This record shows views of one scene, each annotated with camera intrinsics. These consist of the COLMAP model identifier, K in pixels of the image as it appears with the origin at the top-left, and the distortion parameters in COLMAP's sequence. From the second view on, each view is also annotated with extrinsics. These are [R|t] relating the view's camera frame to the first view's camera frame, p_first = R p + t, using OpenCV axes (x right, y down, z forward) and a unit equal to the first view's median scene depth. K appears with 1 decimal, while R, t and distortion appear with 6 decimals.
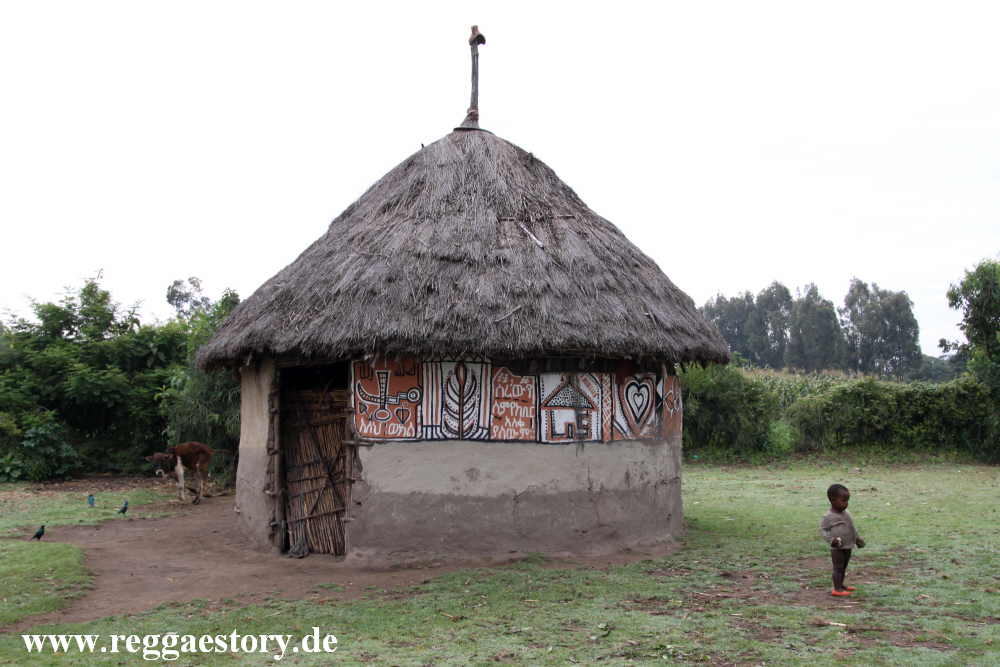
lens RADIAL K [[1141.2, 0, 500.9], [0, 1141.2, 336.5], [0, 0, 1]] dist [-0.053045, 0.000000]
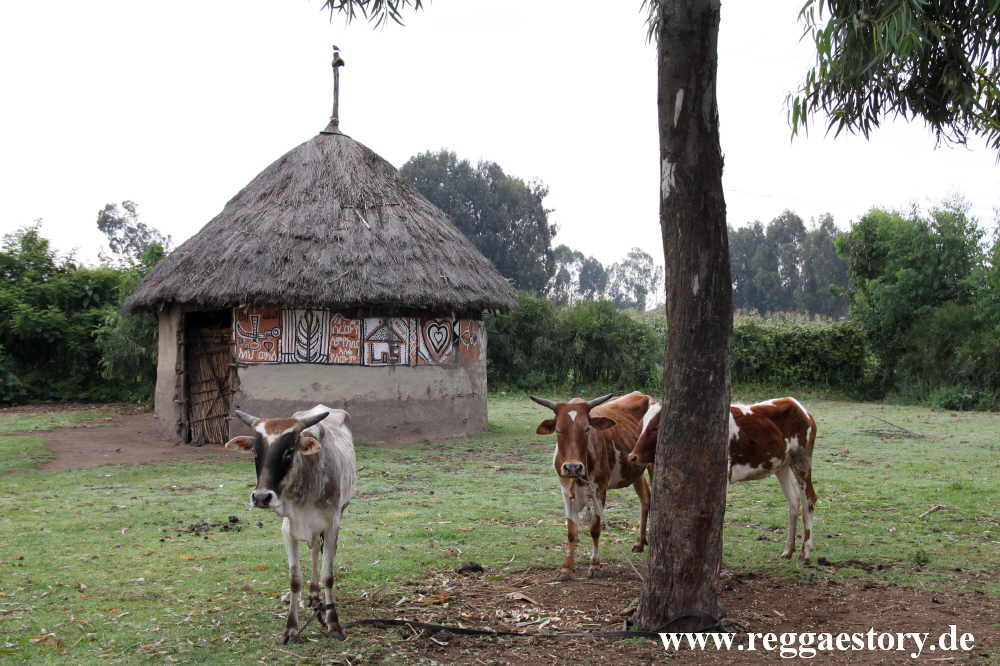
lens RADIAL K [[1298.1, 0, 499.6], [0, 1298.1, 333.0], [0, 0, 1]] dist [-0.003045, 0.000000]
pose [[0.999875, 0.006765, 0.014267, 0.152426], [-0.007455, 0.998775, 0.048907, -0.025069], [-0.013918, -0.049008, 0.998701, -0.537519]]
